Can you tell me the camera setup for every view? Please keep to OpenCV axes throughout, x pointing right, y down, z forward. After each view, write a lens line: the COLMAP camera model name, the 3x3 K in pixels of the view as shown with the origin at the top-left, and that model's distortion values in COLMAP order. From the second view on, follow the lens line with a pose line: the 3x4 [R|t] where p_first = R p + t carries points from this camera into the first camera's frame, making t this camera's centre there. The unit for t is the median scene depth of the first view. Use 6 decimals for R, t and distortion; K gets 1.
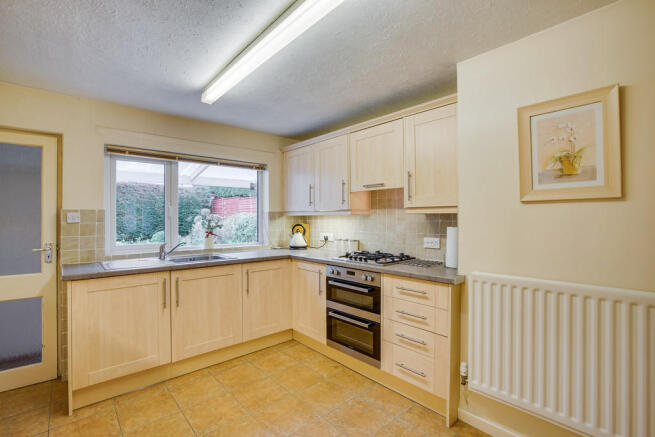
lens RADIAL K [[306.1, 0, 326.5], [0, 306.1, 211.6], [0, 0, 1]] dist [-0.052437, 0.014320]
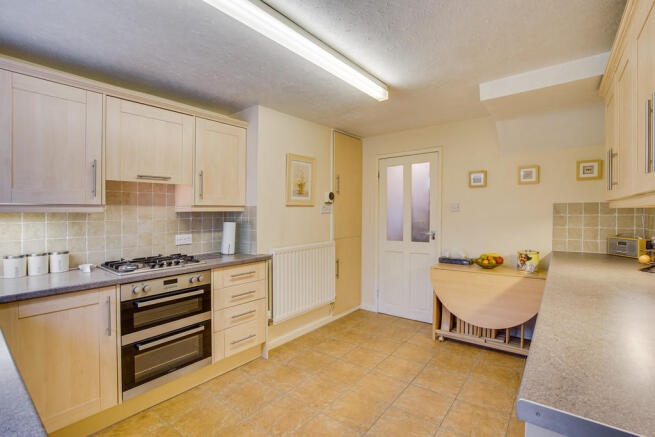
lens RADIAL K [[306.1, 0, 326.5], [0, 306.1, 211.6], [0, 0, 1]] dist [-0.052437, 0.014320]
pose [[-0.174222, 0.007434, 0.984678, -0.680855], [-0.006575, 0.999940, -0.008713, 0.011165], [-0.984684, -0.007992, -0.174162, 0.609261]]
